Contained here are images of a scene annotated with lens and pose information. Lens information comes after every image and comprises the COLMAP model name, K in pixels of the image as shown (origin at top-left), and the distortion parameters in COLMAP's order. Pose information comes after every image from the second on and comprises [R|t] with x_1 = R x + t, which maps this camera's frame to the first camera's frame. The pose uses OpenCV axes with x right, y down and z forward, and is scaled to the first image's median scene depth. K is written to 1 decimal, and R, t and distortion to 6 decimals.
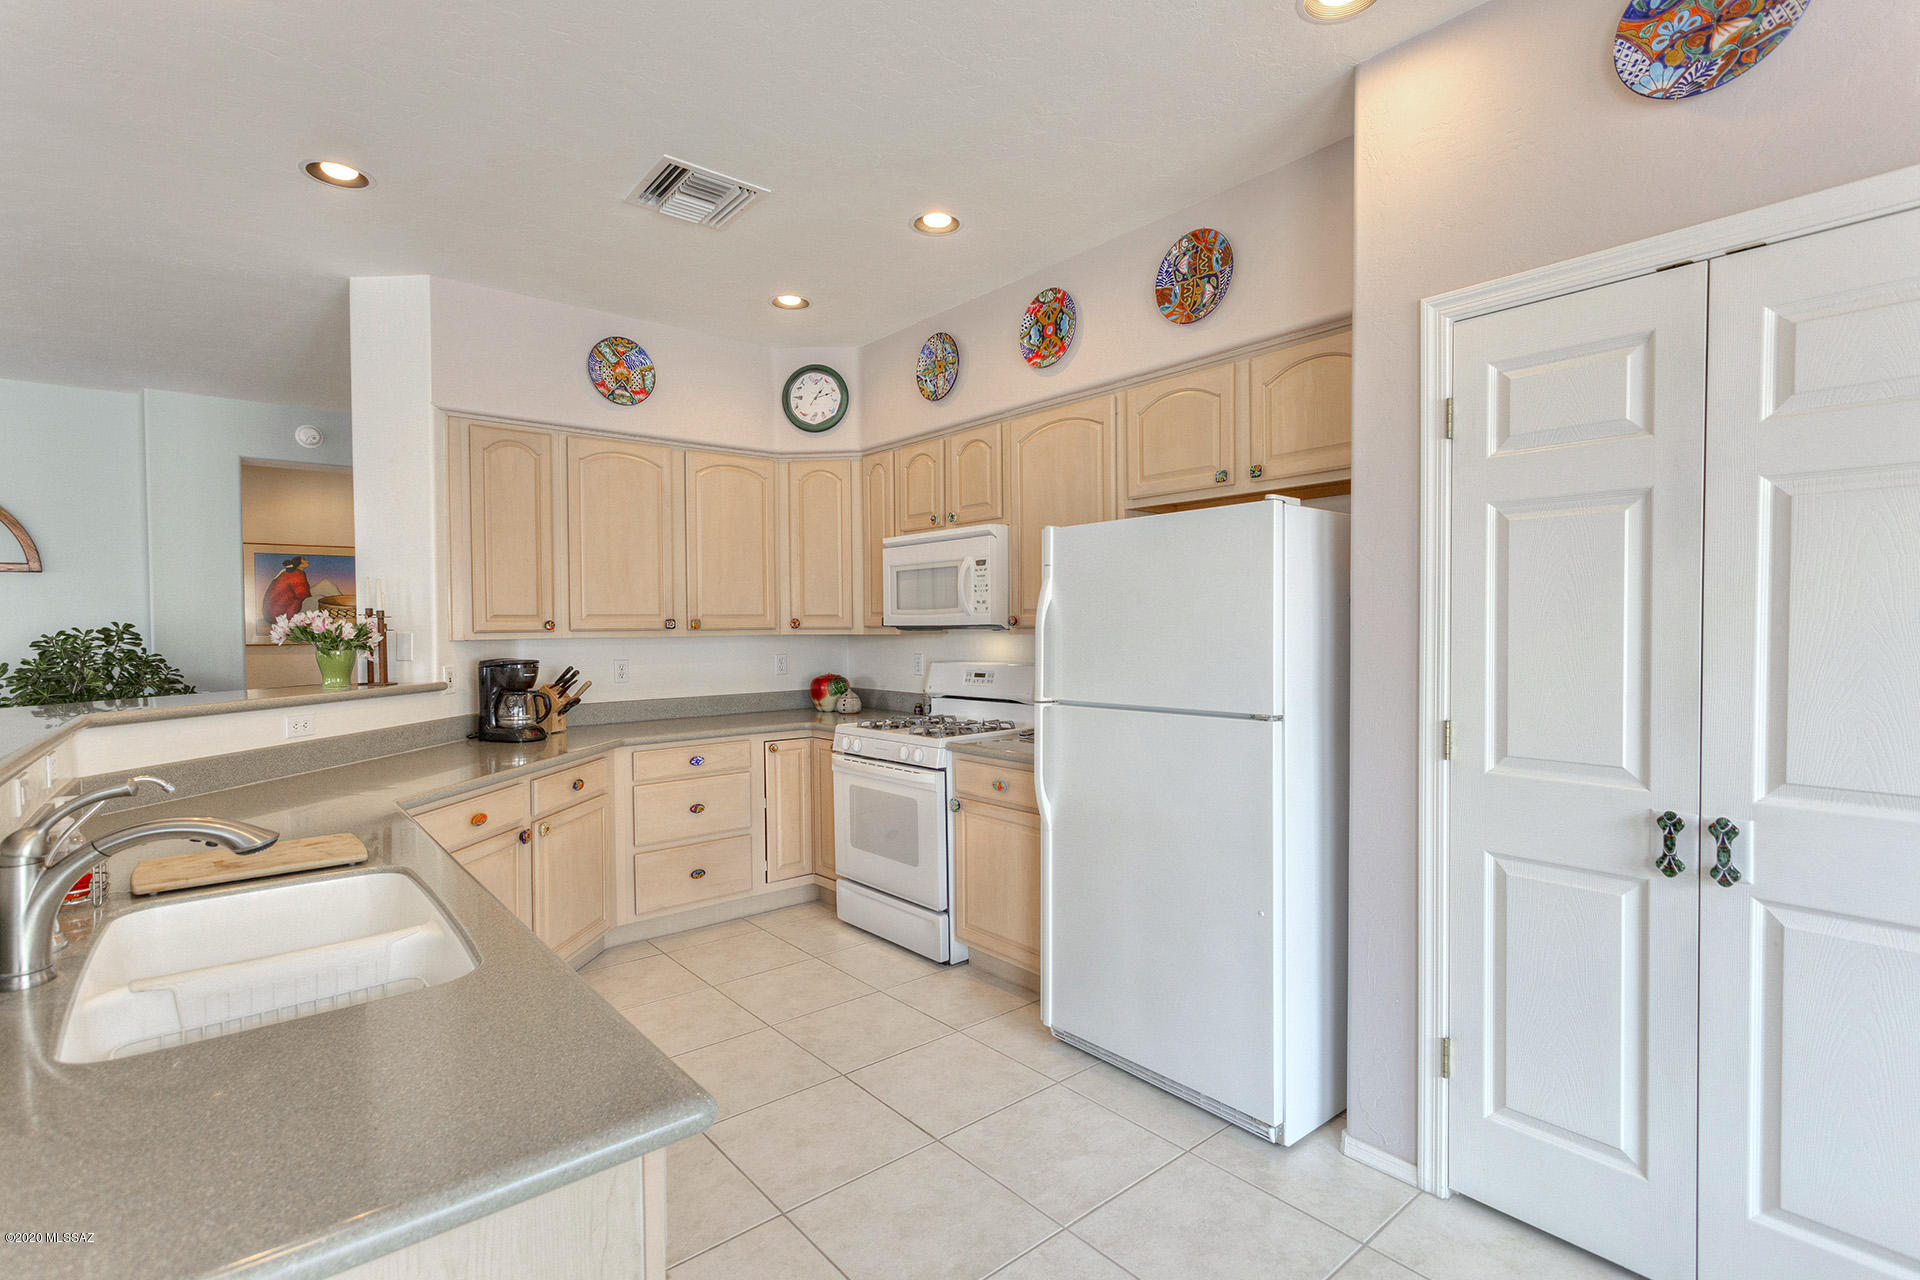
lens RADIAL K [[903.4, 0, 968.9], [0, 903.4, 645.0], [0, 0, 1]] dist [-0.003124, 0.003346]
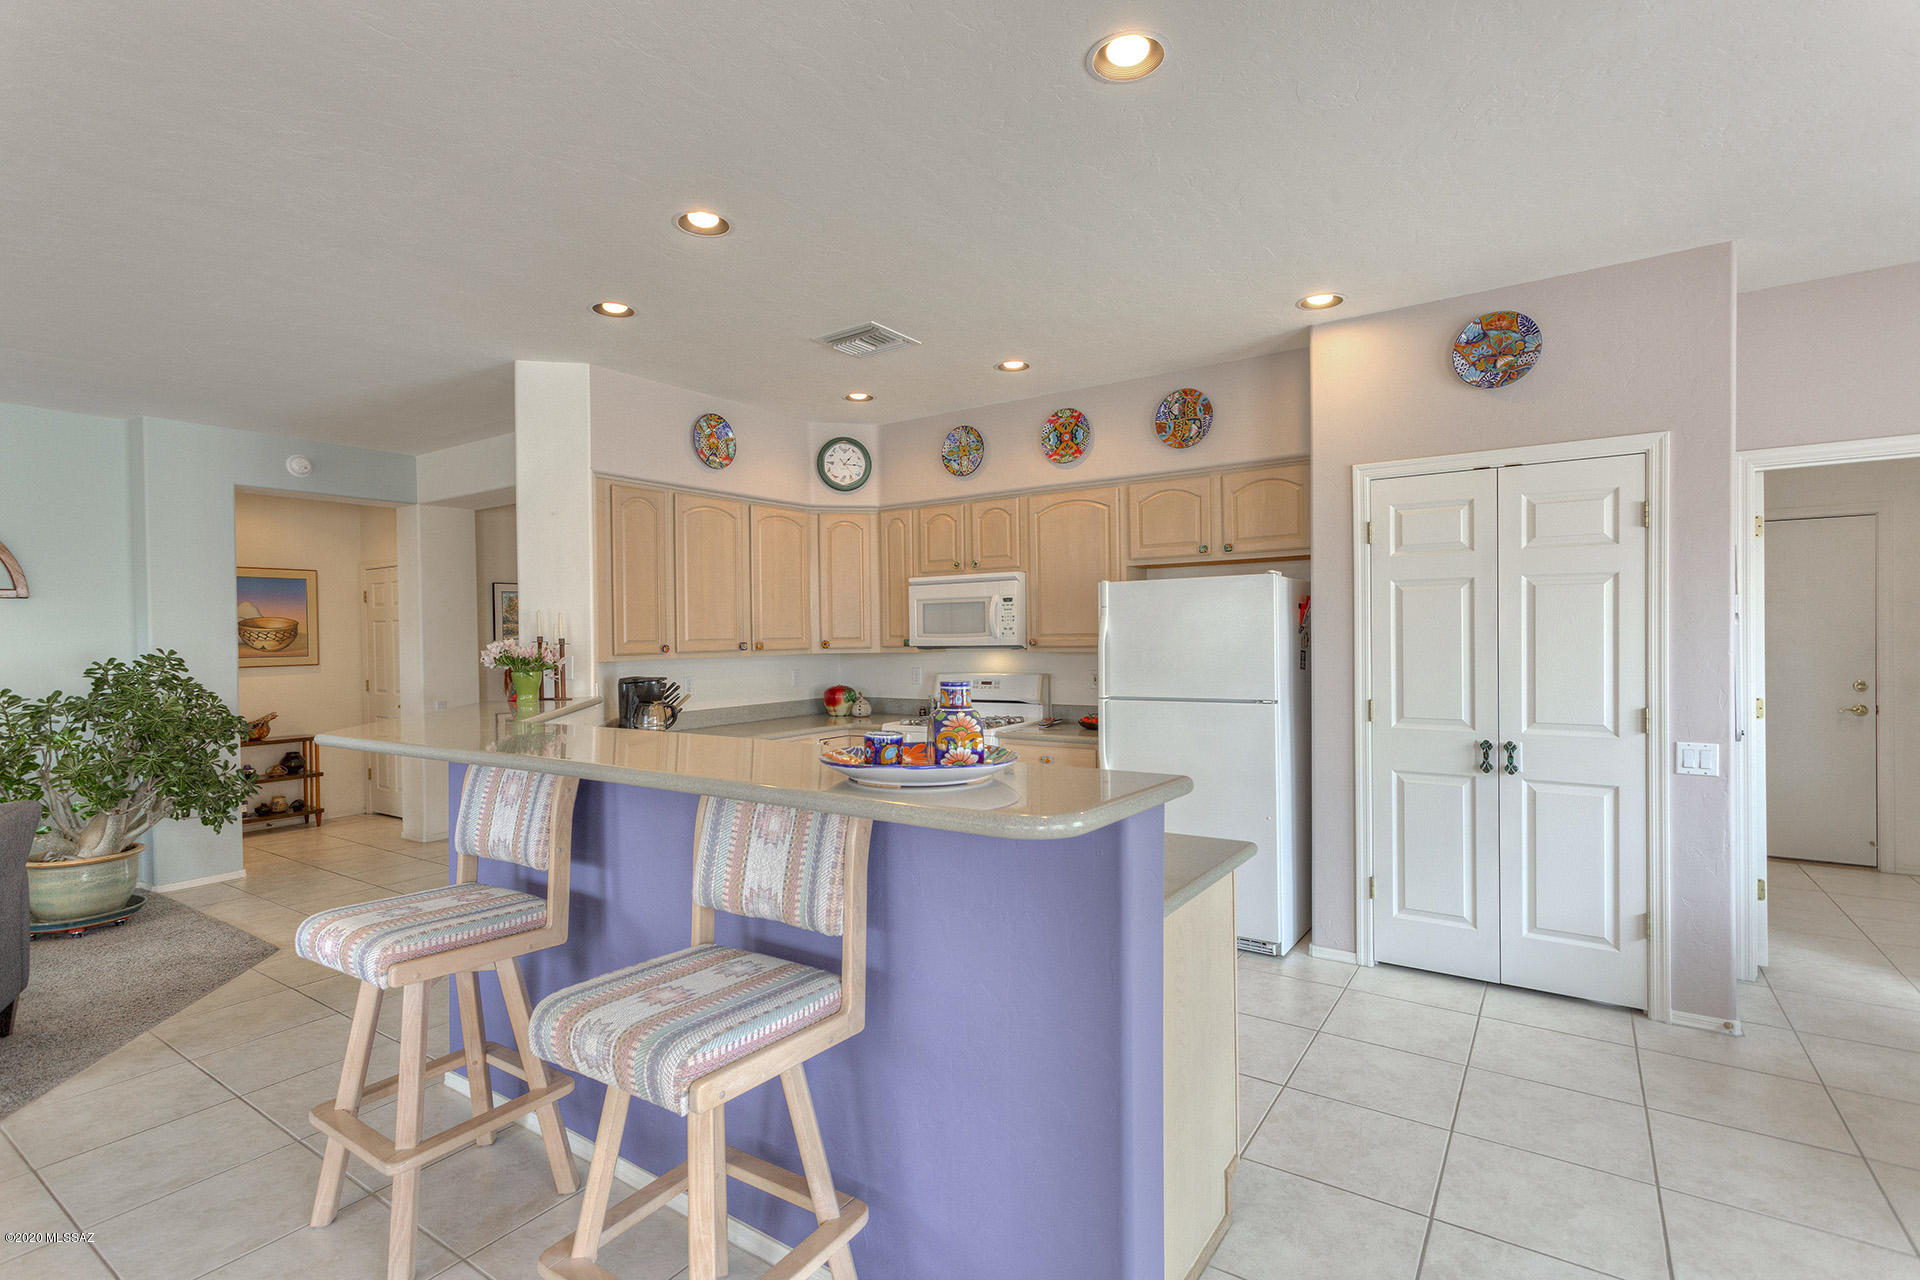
lens RADIAL K [[903.4, 0, 974.2], [0, 903.4, 643.6], [0, 0, 1]] dist [-0.003124, 0.003346]
pose [[0.964478, -0.008456, 0.264028, -0.425044], [0.012140, 0.999850, -0.012323, -0.009588], [-0.263884, 0.015090, 0.964436, -0.319772]]
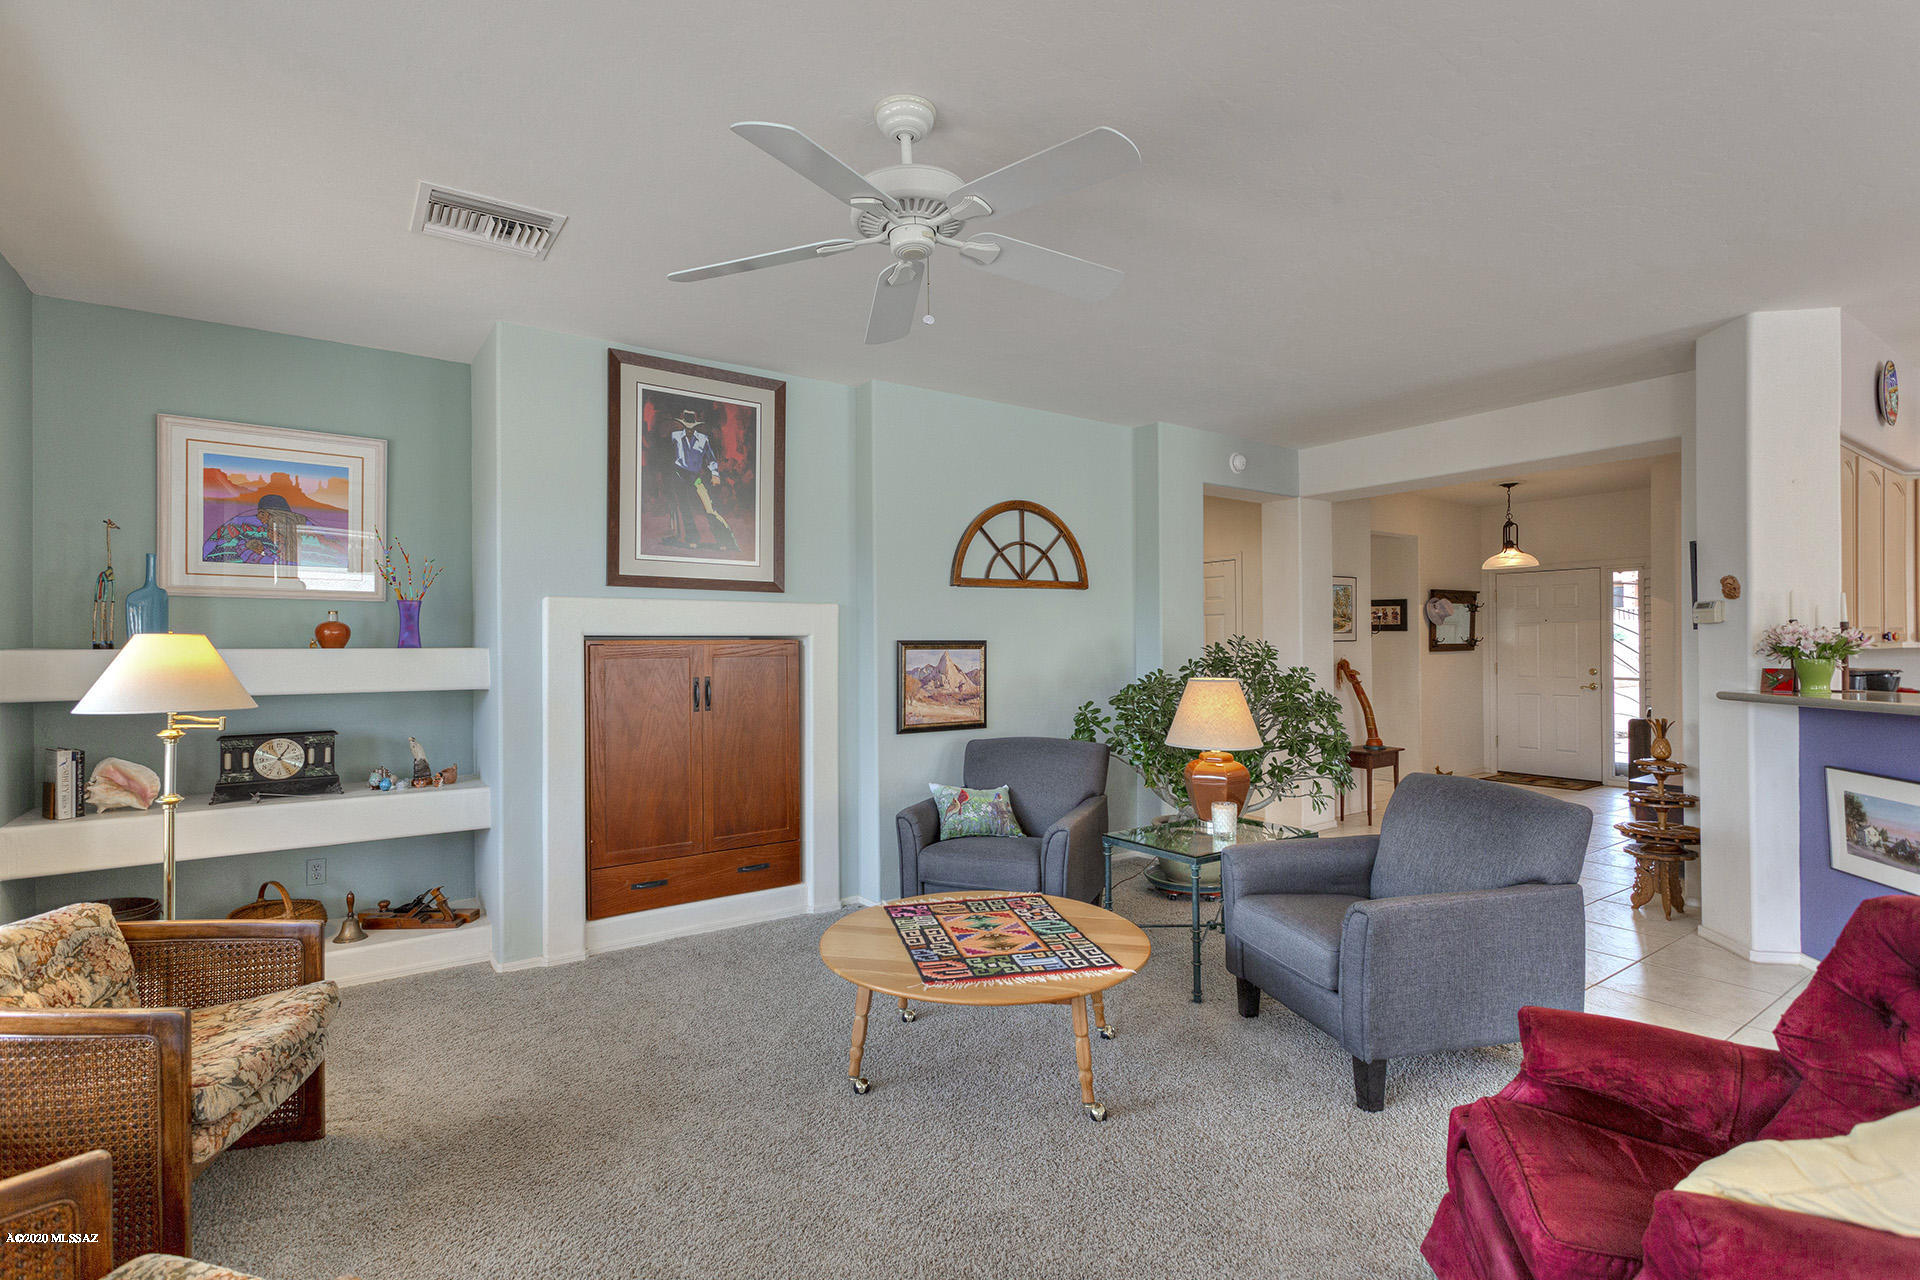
lens RADIAL K [[903.4, 0, 947.9], [0, 903.4, 645.4], [0, 0, 1]] dist [-0.003124, 0.003346]
pose [[0.995333, -0.000130, -0.096501, -1.593054], [-0.002274, 0.999690, -0.024808, 0.020468], [0.096474, 0.024912, 0.995024, -0.153824]]
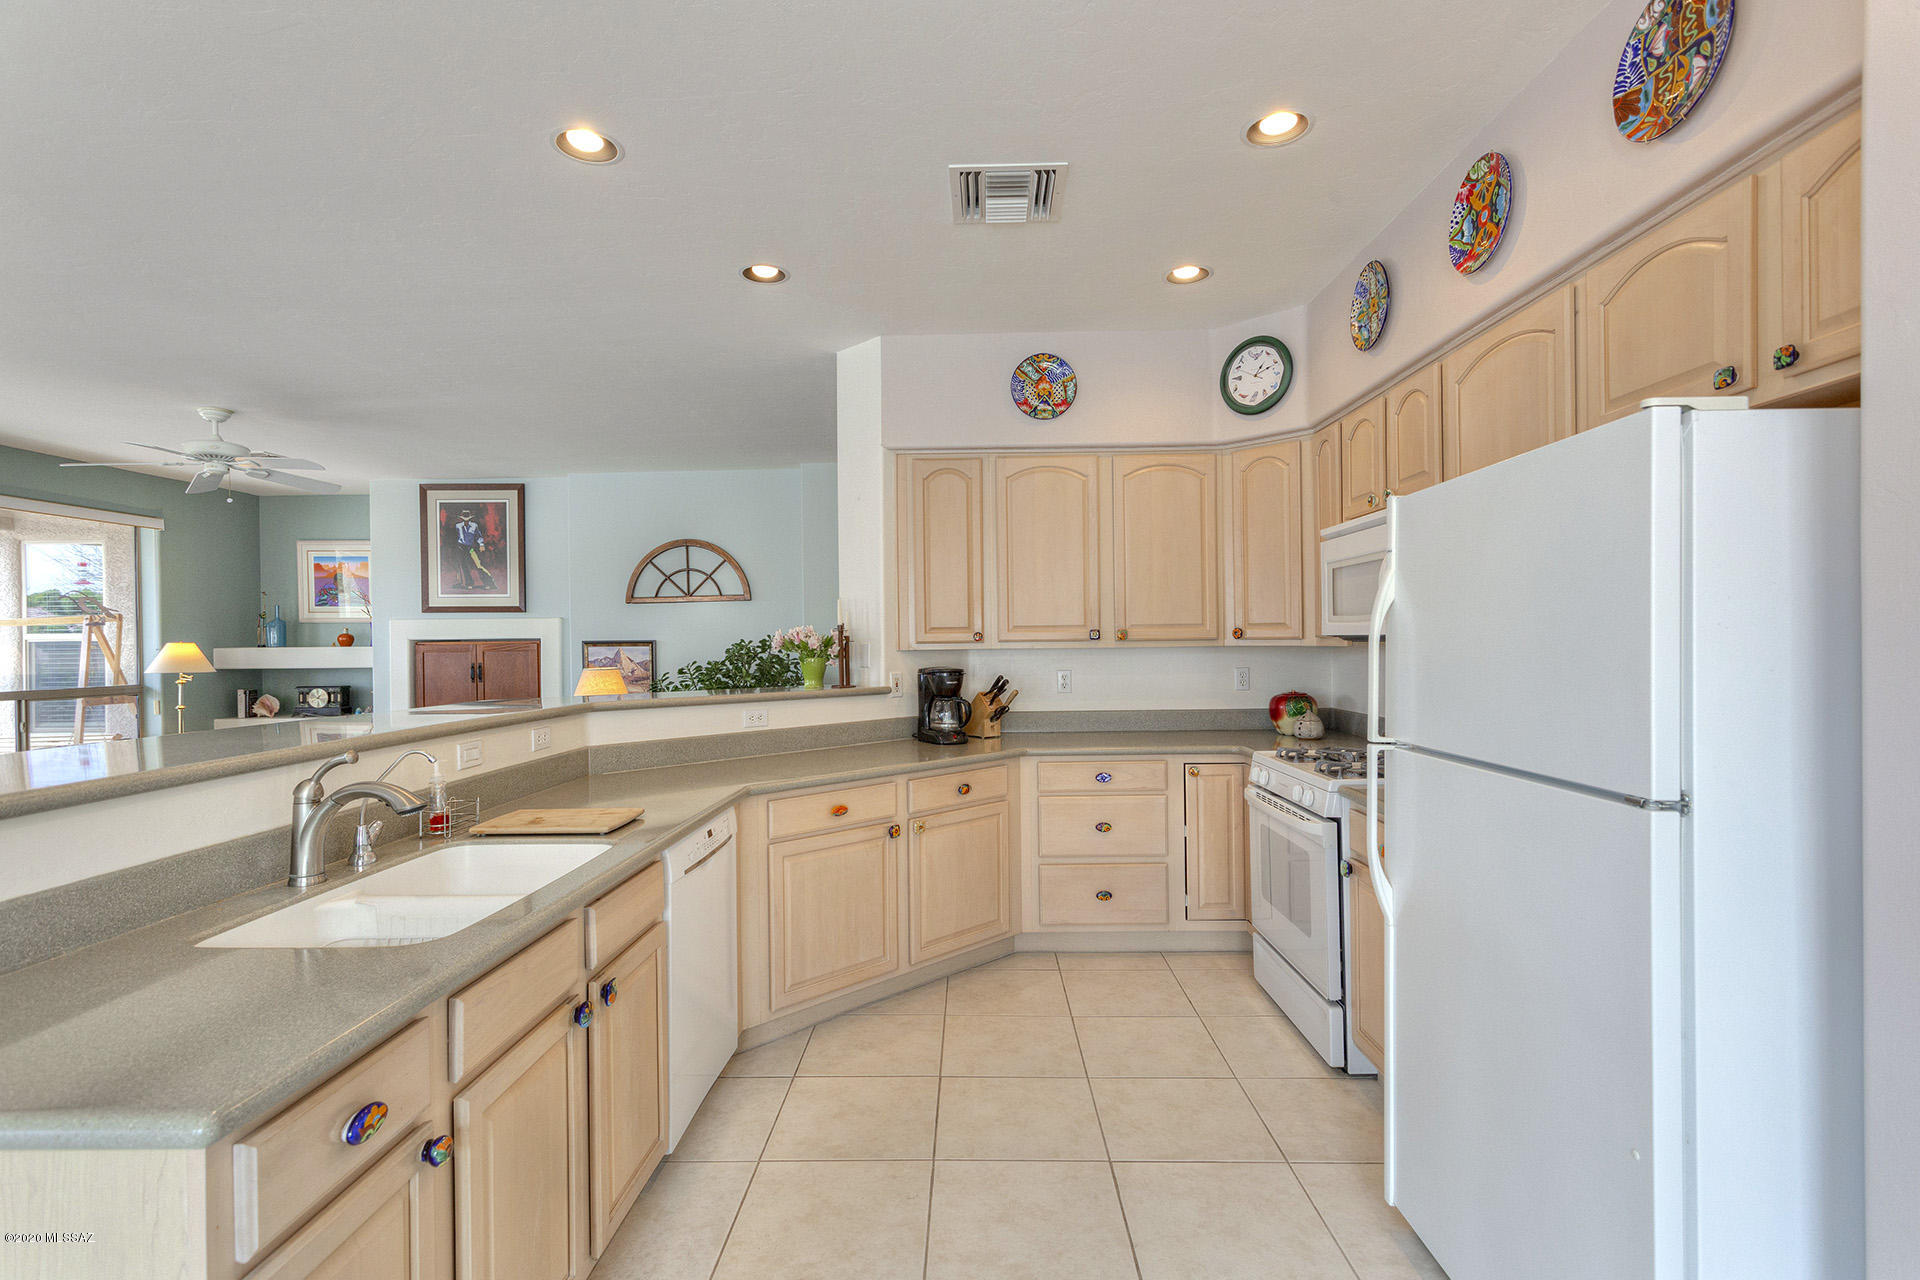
lens RADIAL K [[903.4, 0, 949.4], [0, 903.4, 644.4], [0, 0, 1]] dist [-0.003124, 0.003346]
pose [[0.745476, 0.001838, -0.666530, 0.248026], [-0.008366, 0.999943, -0.006599, -0.005932], [0.666480, 0.010496, 0.745449, 0.199033]]
